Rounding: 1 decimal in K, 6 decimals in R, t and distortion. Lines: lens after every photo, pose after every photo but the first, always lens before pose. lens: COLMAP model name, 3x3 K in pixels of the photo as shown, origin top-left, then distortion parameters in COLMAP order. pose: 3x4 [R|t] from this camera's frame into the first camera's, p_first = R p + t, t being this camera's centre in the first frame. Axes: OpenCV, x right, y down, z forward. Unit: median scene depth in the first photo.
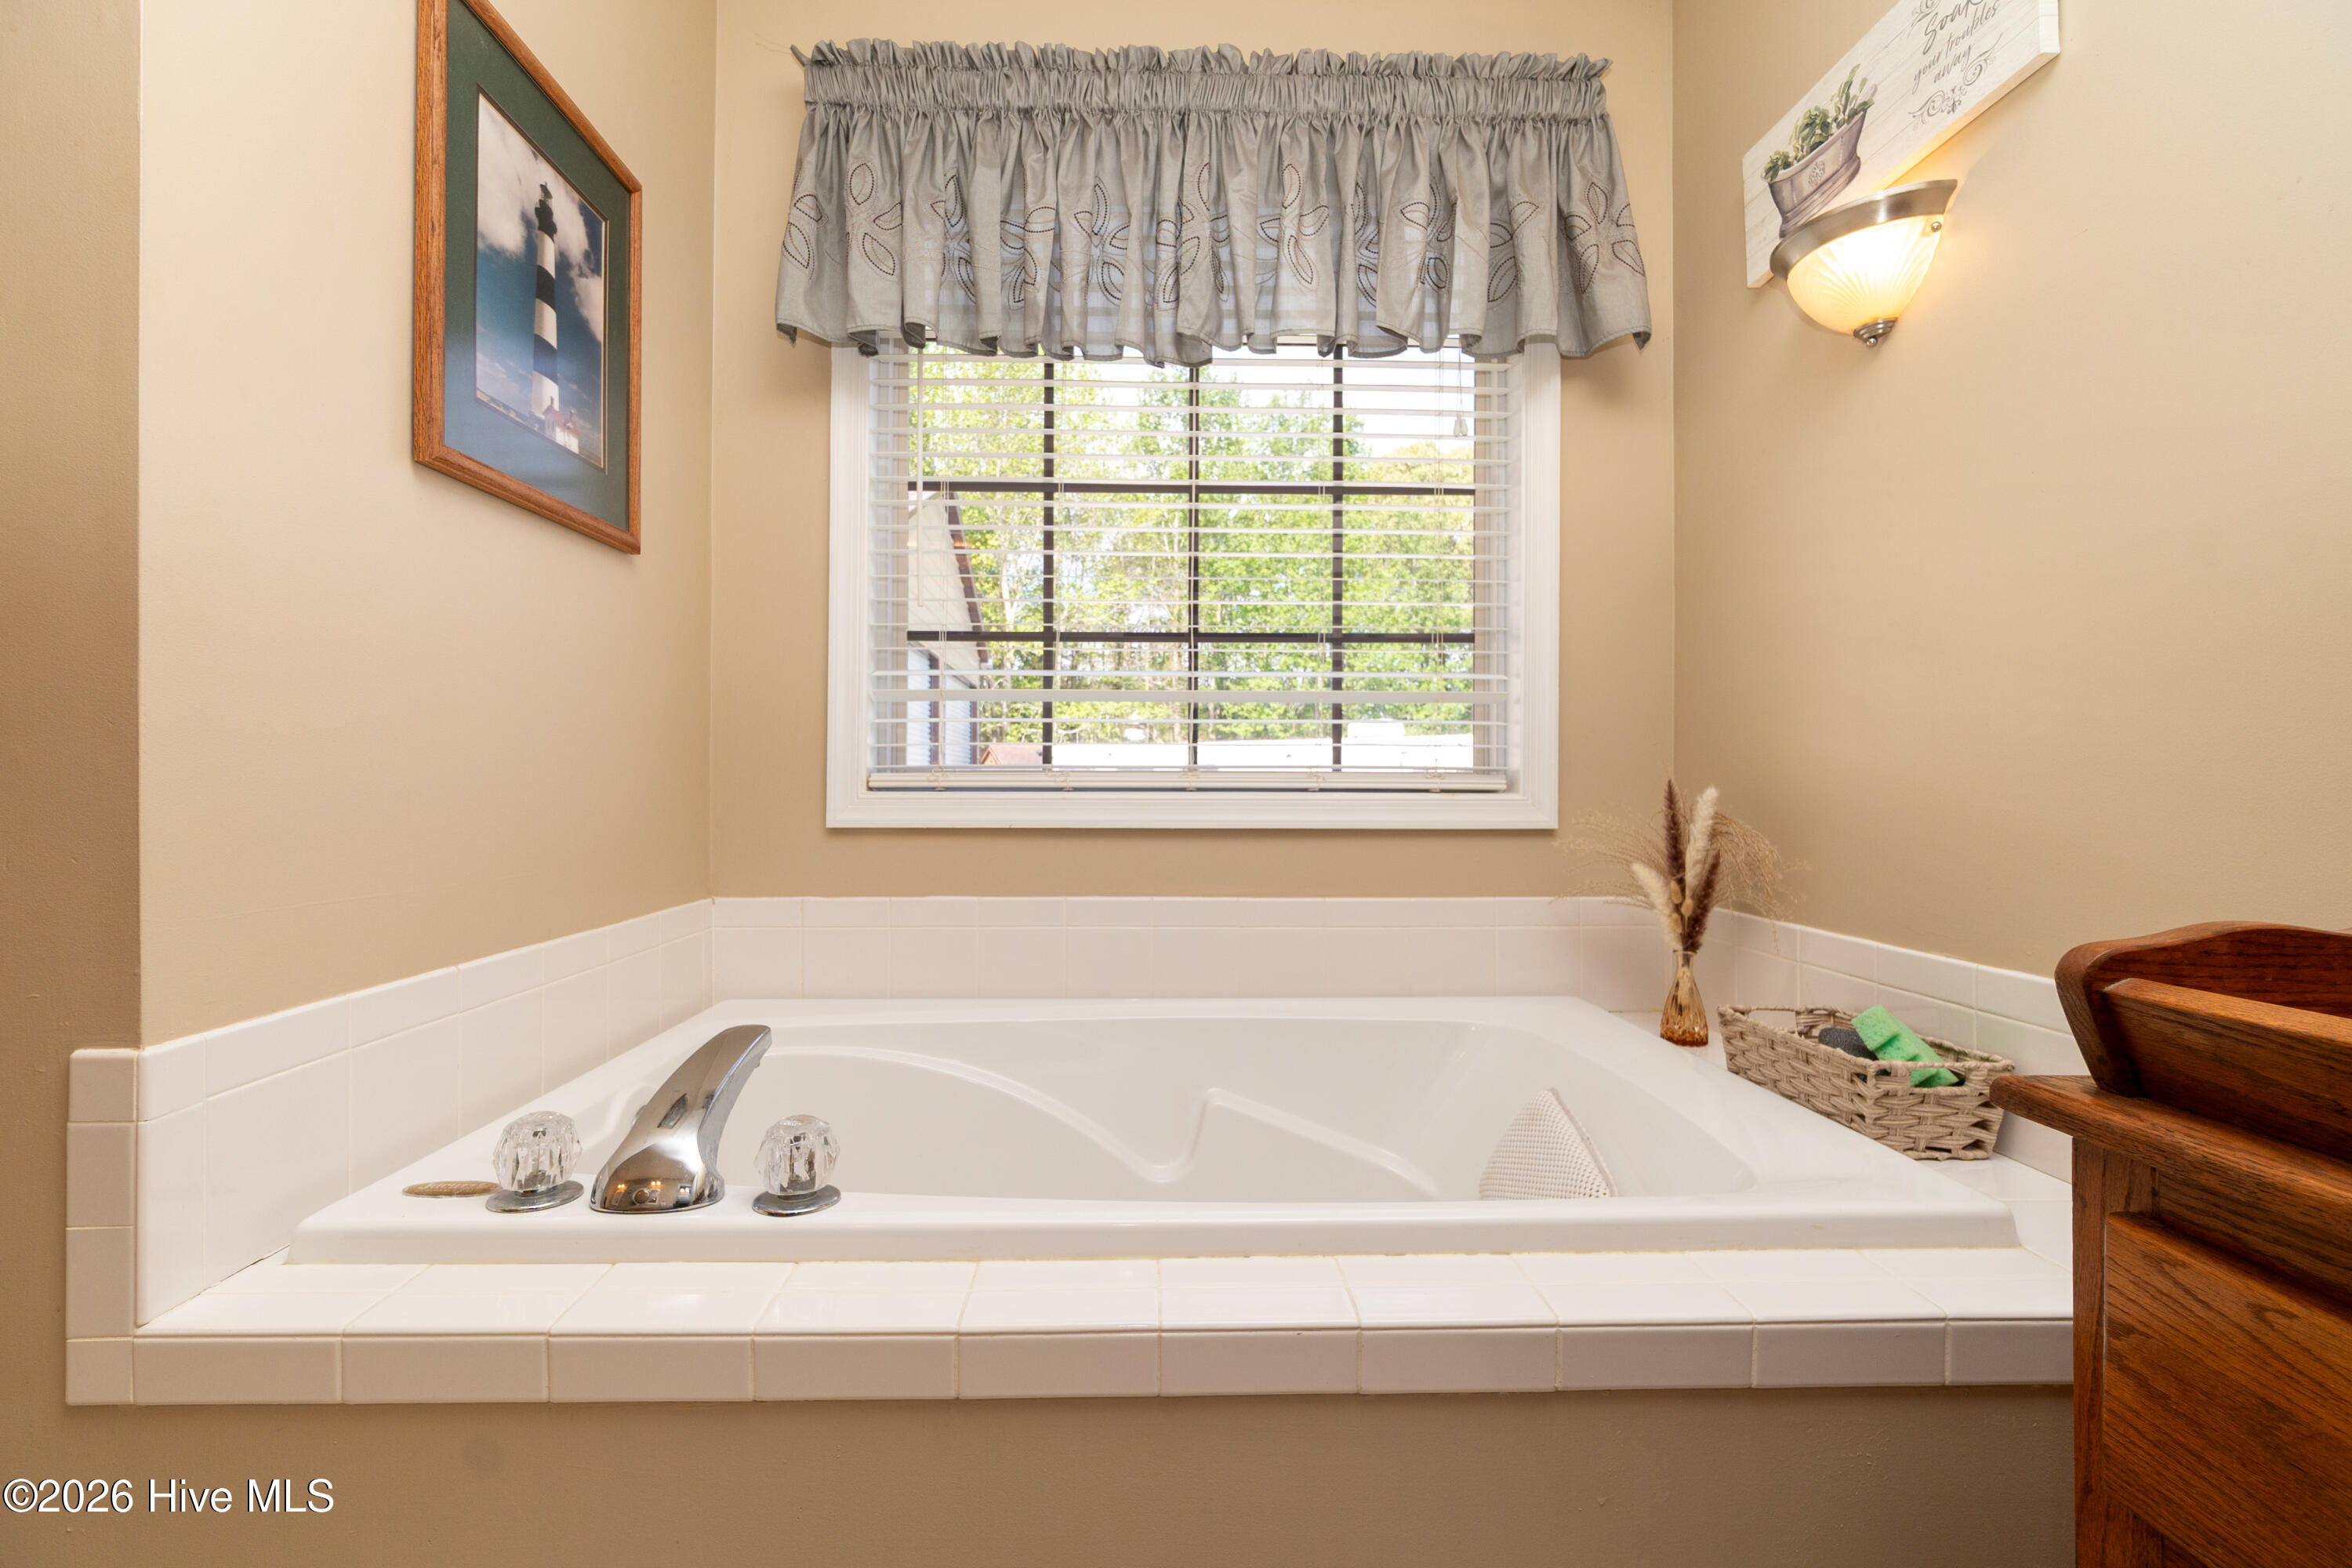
lens RADIAL K [[1006.2, 0, 1189.1], [0, 1006.2, 780.4], [0, 0, 1]] dist [-0.013771, 0.000335]
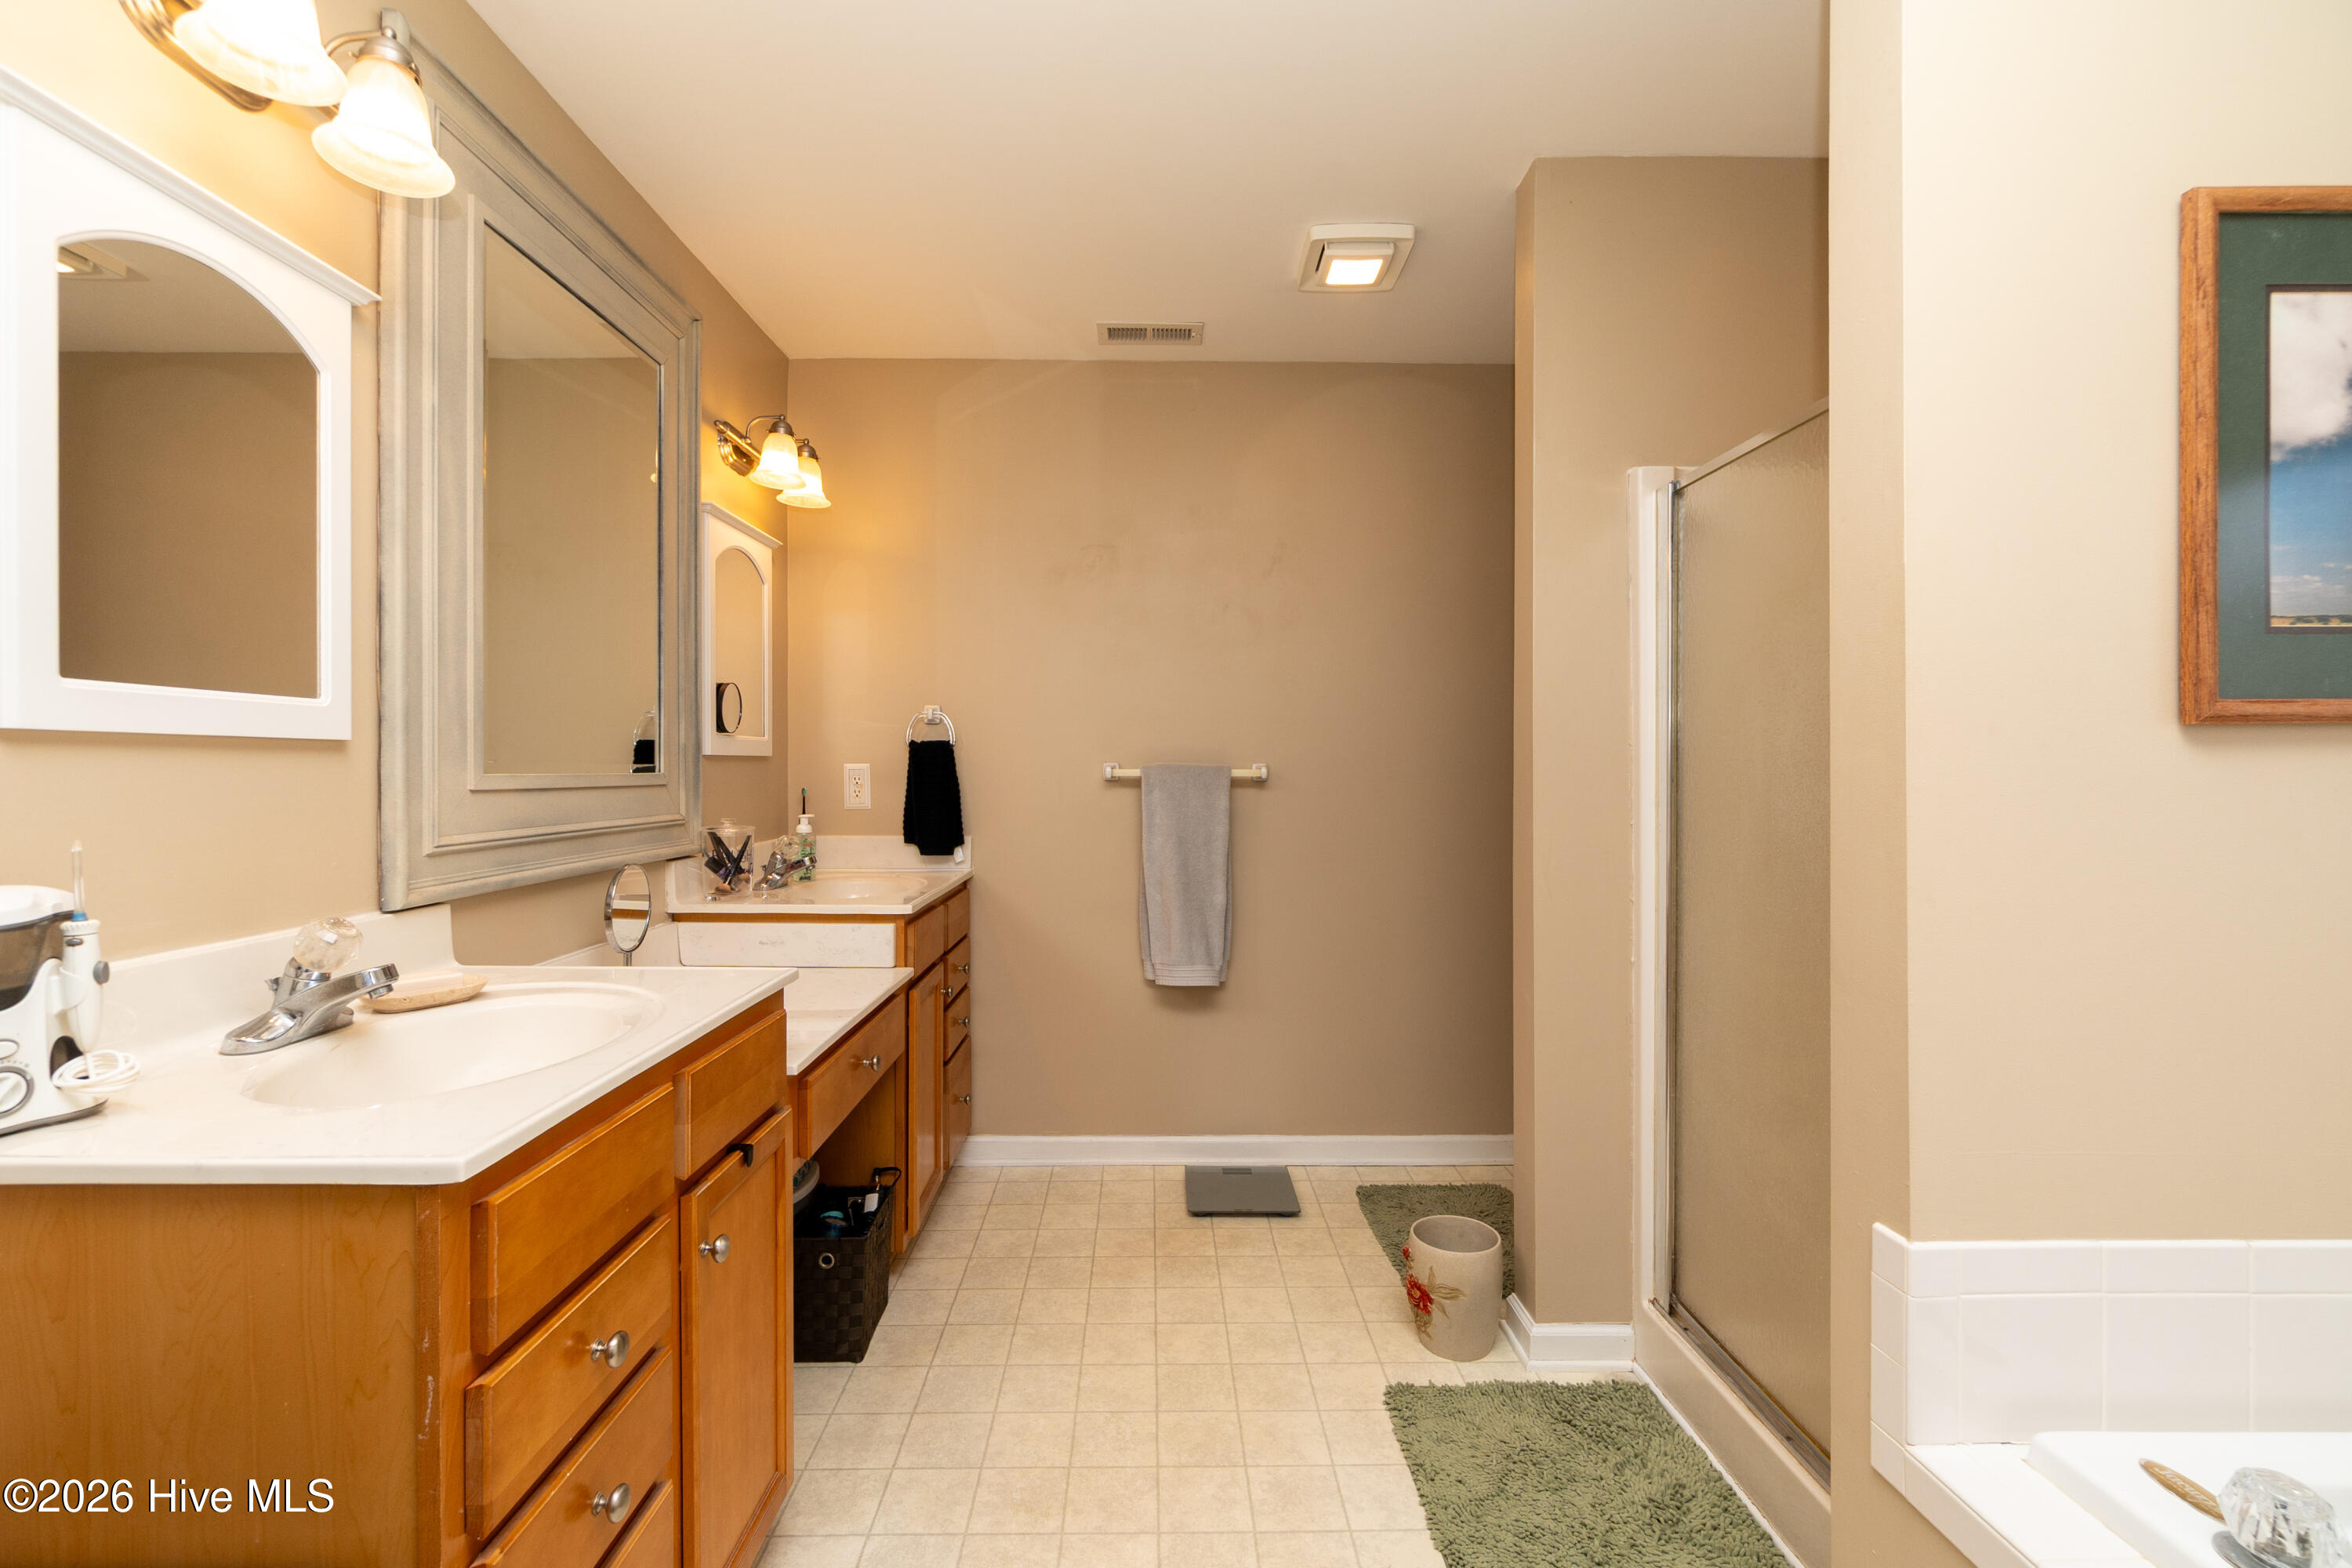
lens RADIAL K [[1009.6, 0, 1166.4], [0, 1009.6, 777.3], [0, 0, 1]] dist [-0.004019, 0.001264]
pose [[-0.027650, -0.002182, -0.999615, 0.182427], [-0.001172, 0.999997, -0.002150, -0.186473], [0.999617, 0.001112, -0.027653, 0.007937]]
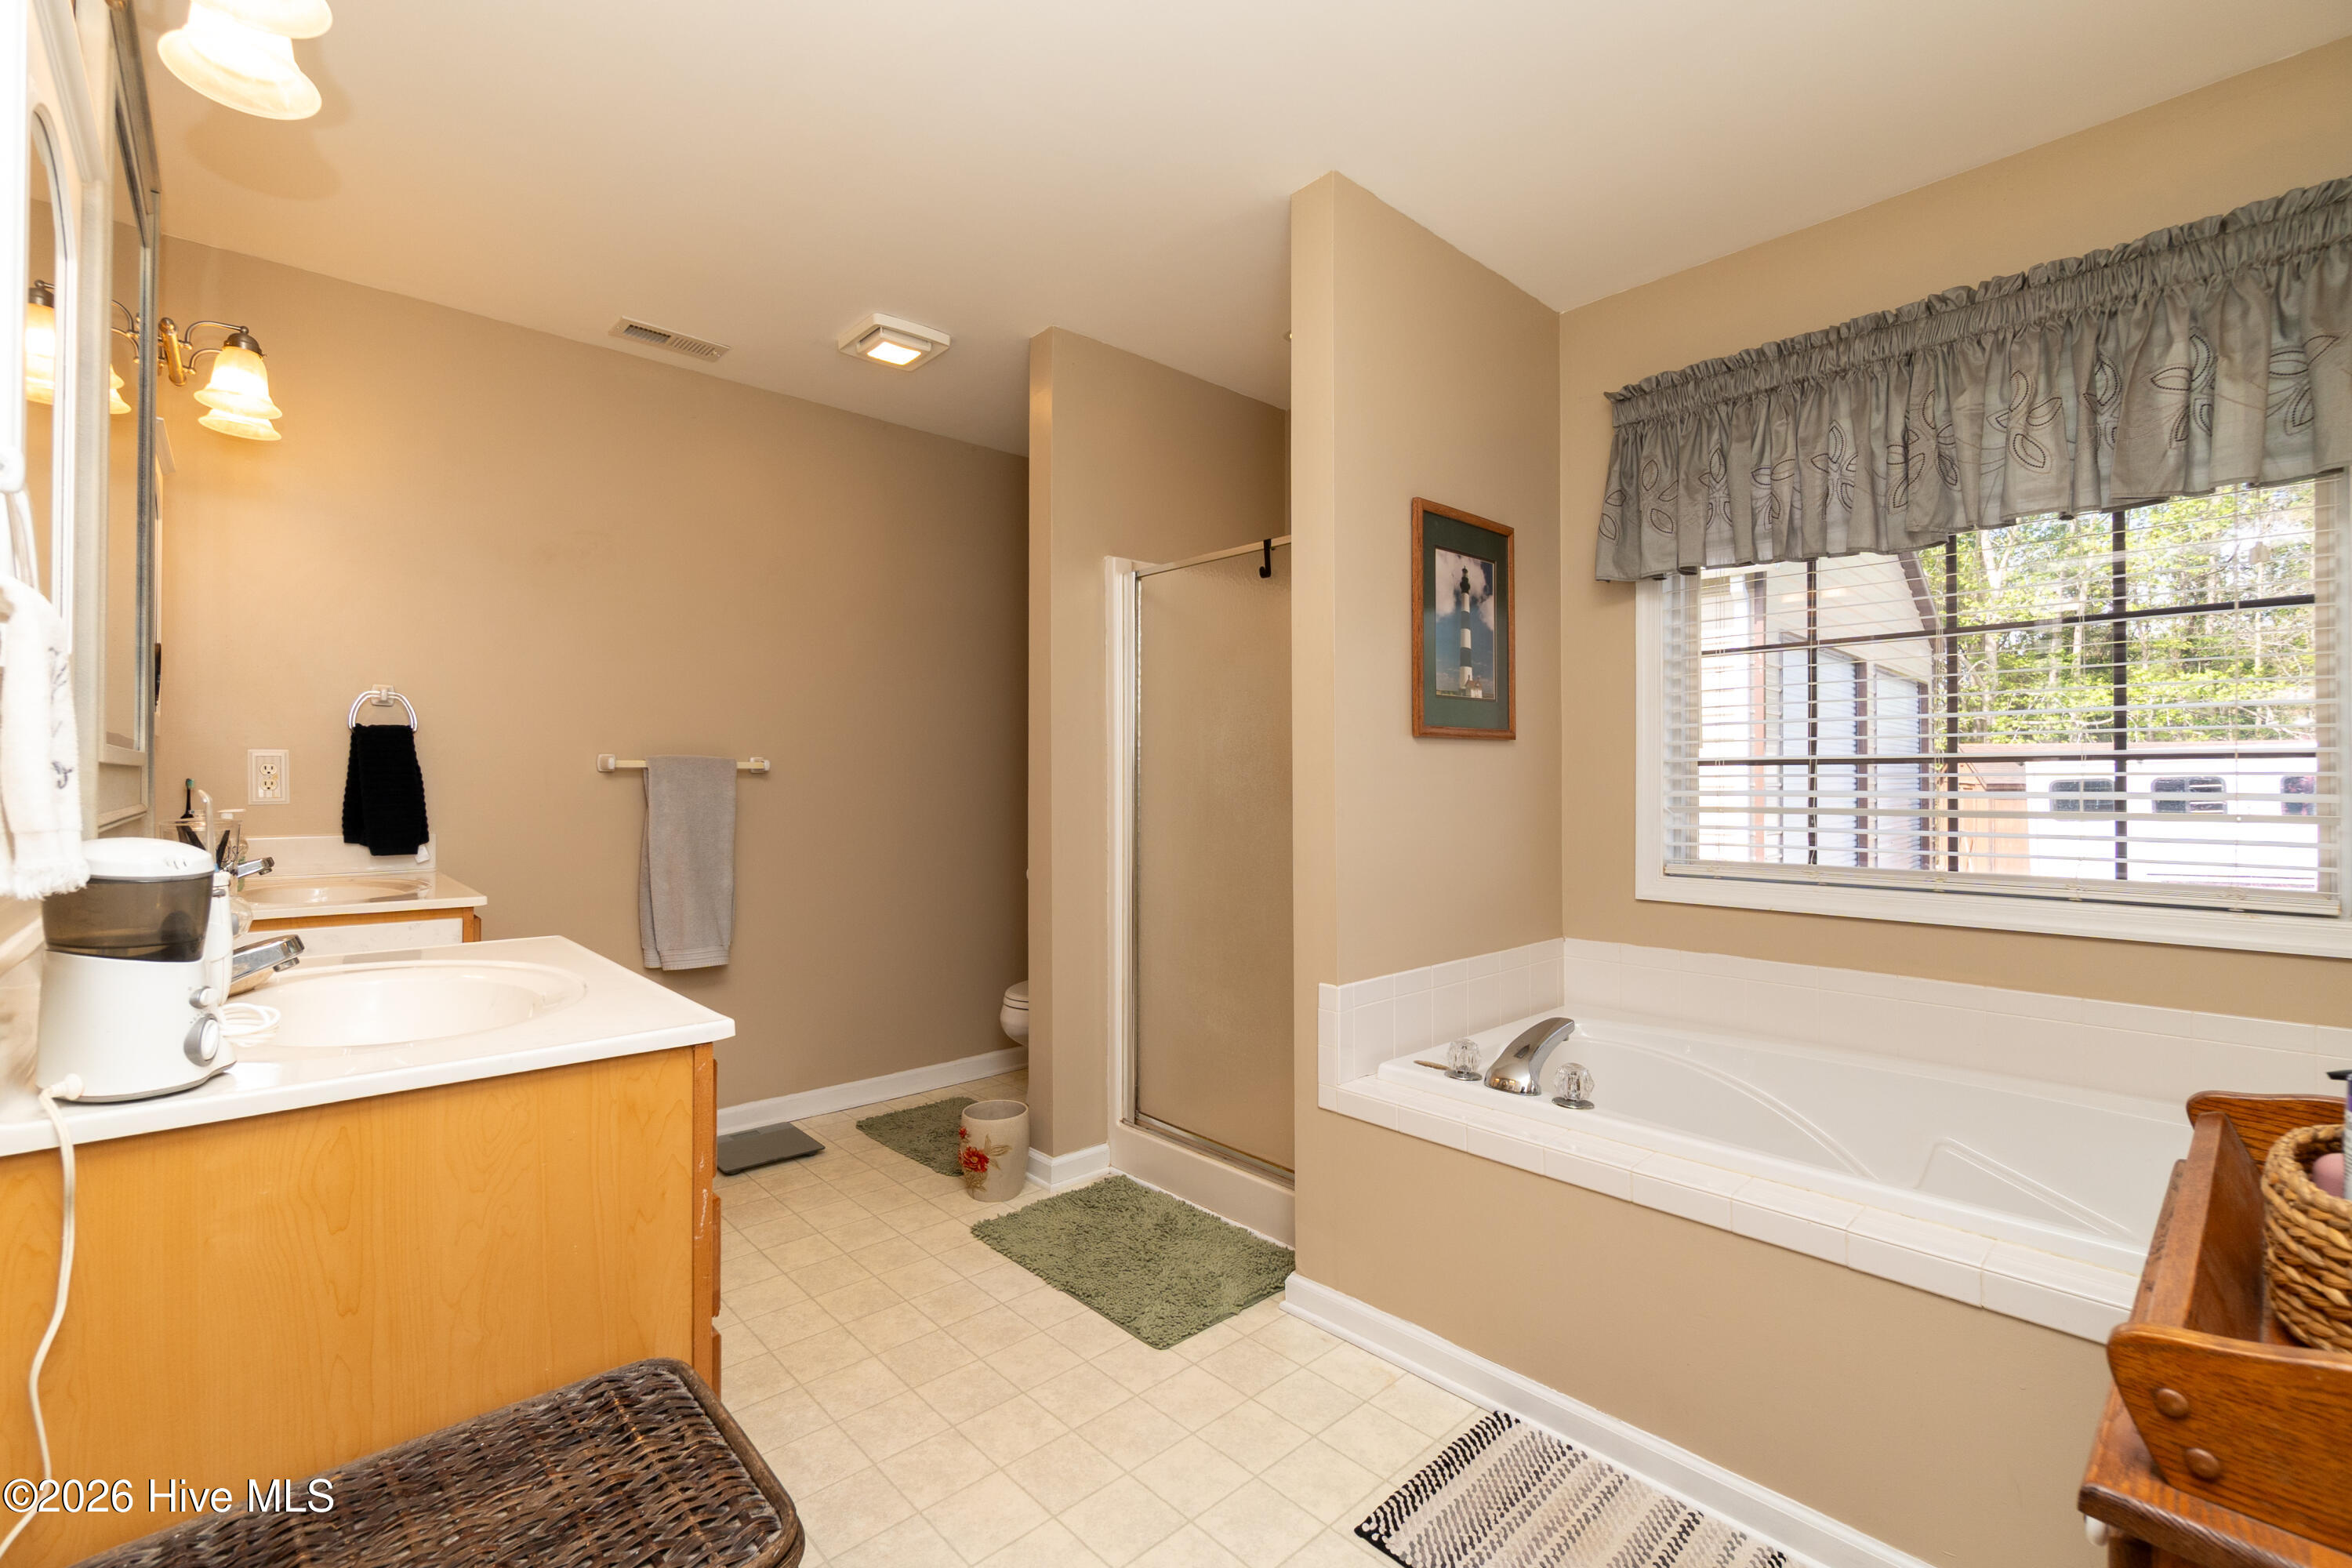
lens RADIAL K [[1009.6, 0, 1166.4], [0, 1009.6, 777.3], [0, 0, 1]] dist [-0.004019, 0.001264]
pose [[0.644754, -0.010003, -0.764325, 0.407852], [0.004176, 0.999946, -0.009564, -0.149022], [0.764379, 0.002974, 0.644761, -0.606367]]
